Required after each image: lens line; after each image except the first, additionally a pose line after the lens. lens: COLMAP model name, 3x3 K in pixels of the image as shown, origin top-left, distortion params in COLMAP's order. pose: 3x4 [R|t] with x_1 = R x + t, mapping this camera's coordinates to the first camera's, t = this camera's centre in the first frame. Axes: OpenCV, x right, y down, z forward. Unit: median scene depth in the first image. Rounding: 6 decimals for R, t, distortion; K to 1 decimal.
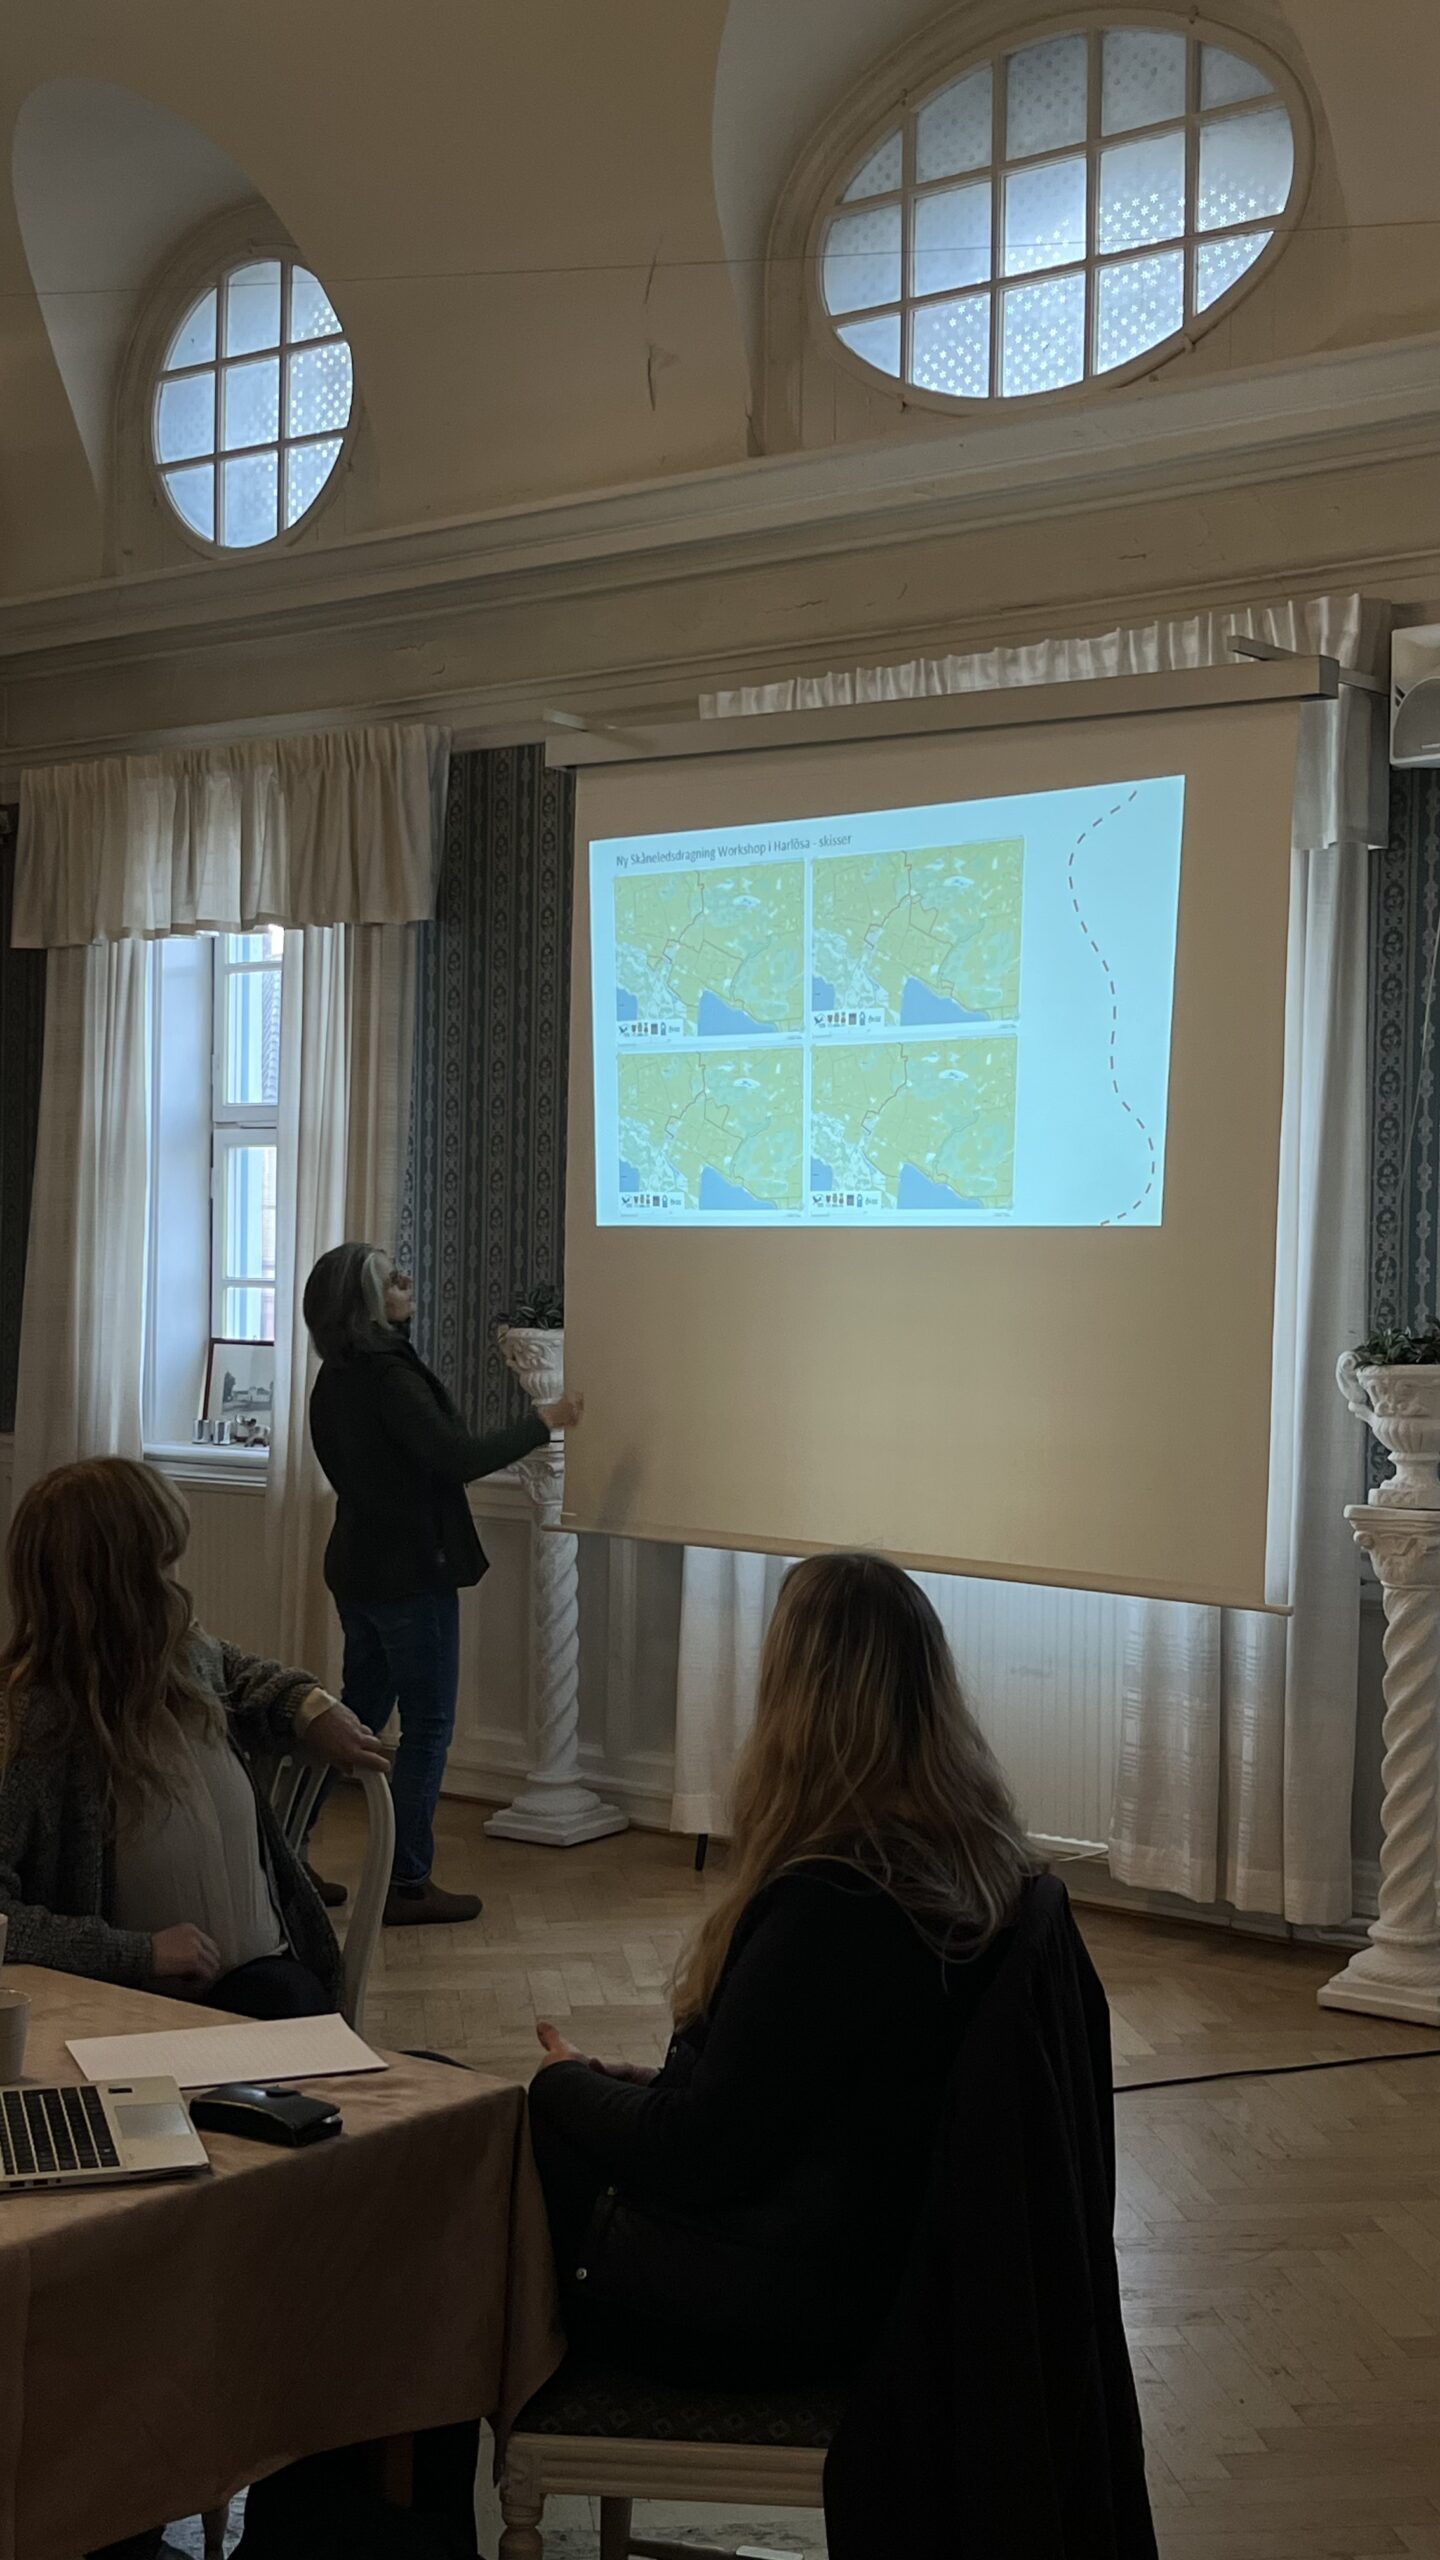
lens RADIAL K [[3064.9, 0, 720.0], [0, 3064.9, 1280.0], [0, 0, 1]] dist [0.007751, 0.031740]
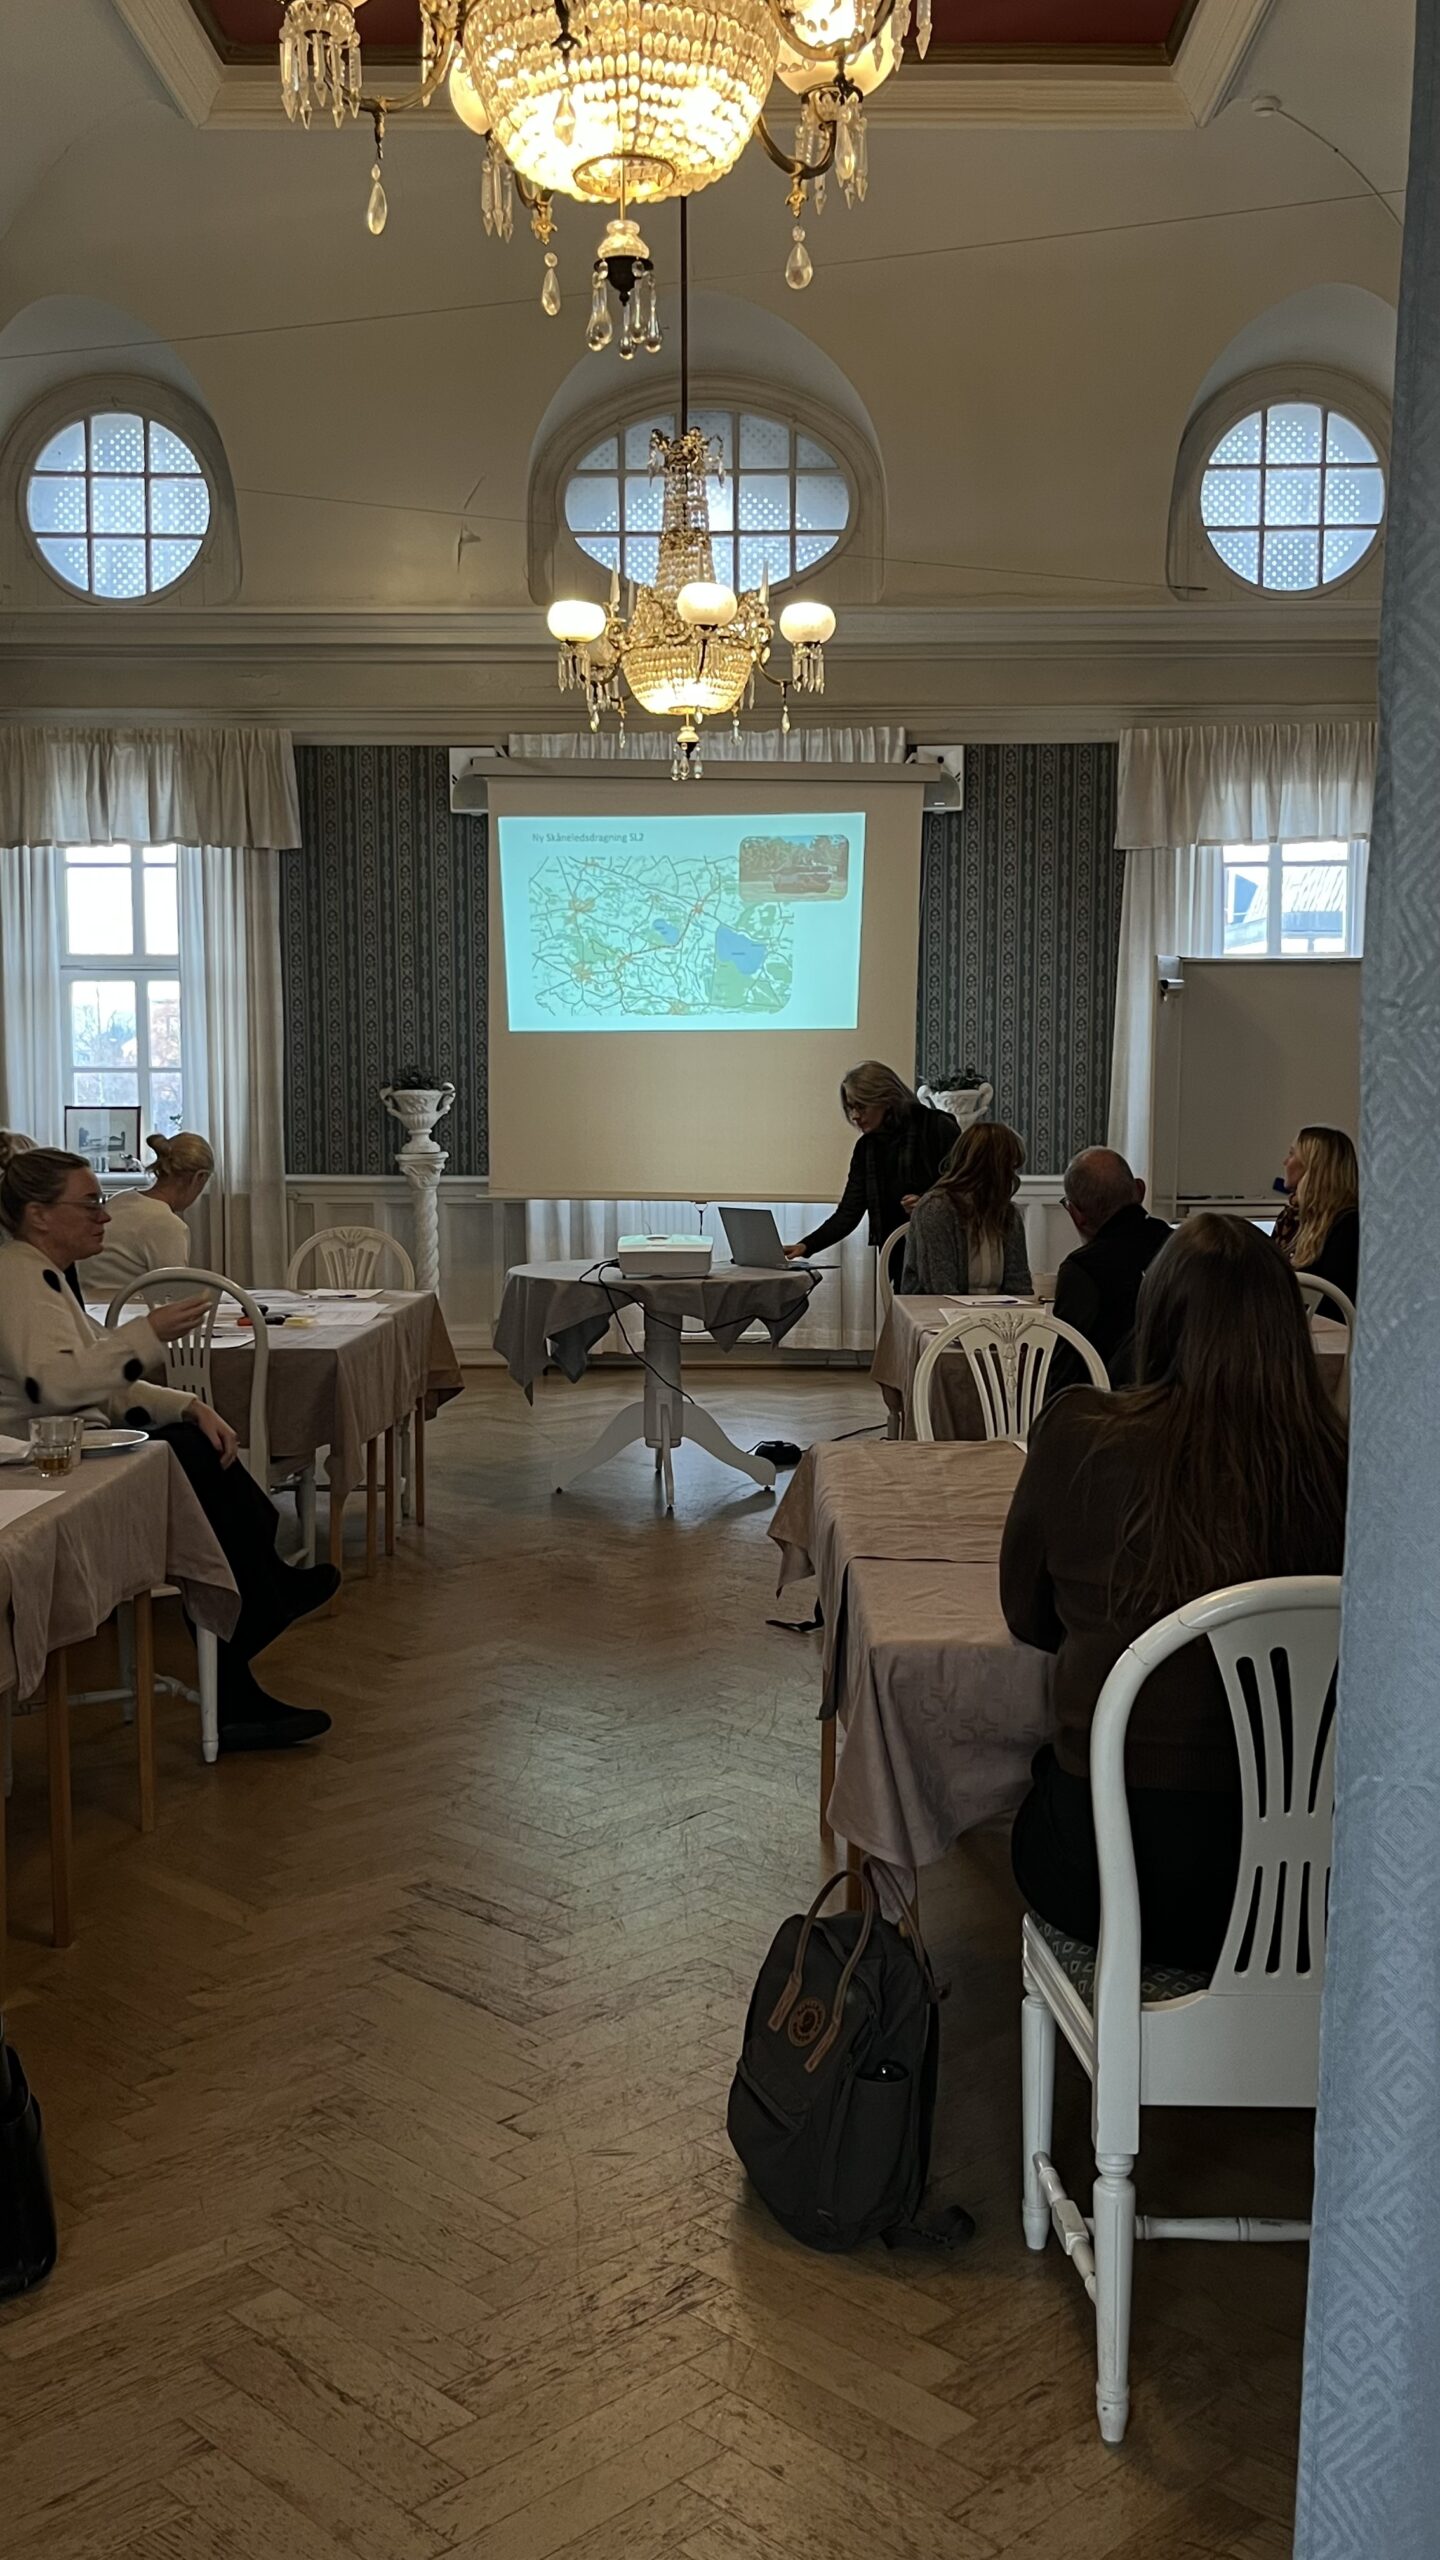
lens RADIAL K [[2441.0, 0, 720.0], [0, 2441.0, 1280.0], [0, 0, 1]] dist [0.007957, 0.005043]
pose [[0.787514, -0.072241, 0.612048, -0.727217], [0.015659, 0.995131, 0.097308, -0.007533], [-0.616097, -0.067048, 0.784811, -0.206507]]
